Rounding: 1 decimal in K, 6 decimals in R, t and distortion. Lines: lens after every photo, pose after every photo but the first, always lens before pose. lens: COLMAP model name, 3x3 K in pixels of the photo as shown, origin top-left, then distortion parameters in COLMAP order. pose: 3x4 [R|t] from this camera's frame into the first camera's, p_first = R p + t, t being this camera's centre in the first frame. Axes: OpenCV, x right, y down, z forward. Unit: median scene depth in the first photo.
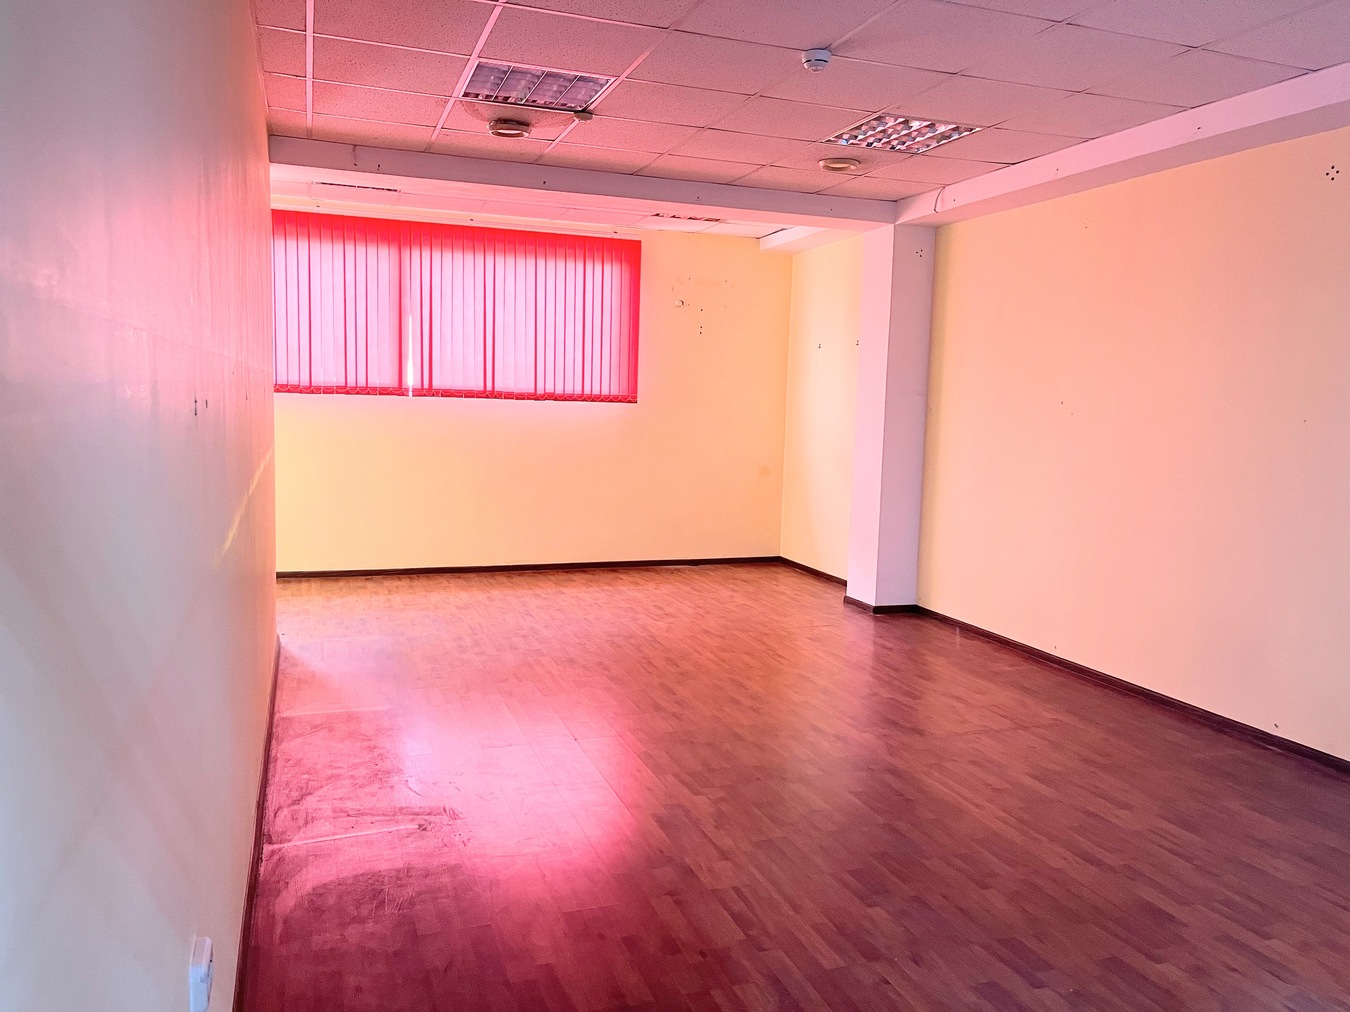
lens RADIAL K [[1040.3, 0, 672.4], [0, 1040.3, 526.2], [0, 0, 1]] dist [0.072210, -0.121182]
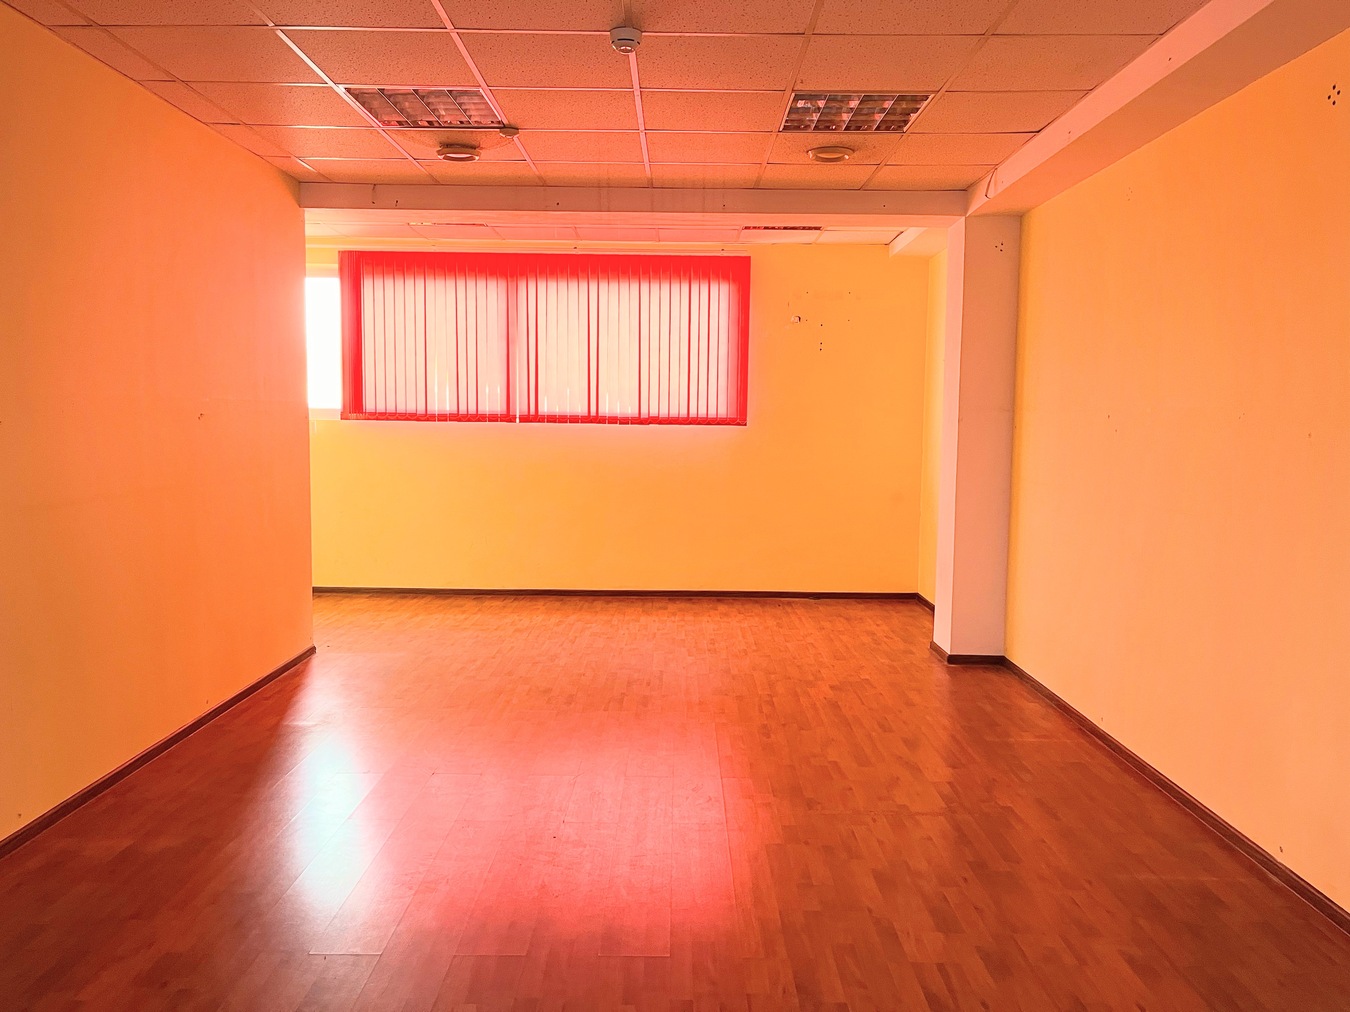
lens RADIAL K [[1039.7, 0, 672.2], [0, 1039.7, 512.7], [0, 0, 1]] dist [0.073271, -0.108059]
pose [[0.937876, 0.014242, -0.346677, 0.249840], [-0.027873, 0.999021, -0.034367, -0.004195], [0.345848, 0.041895, 0.937355, 0.093597]]
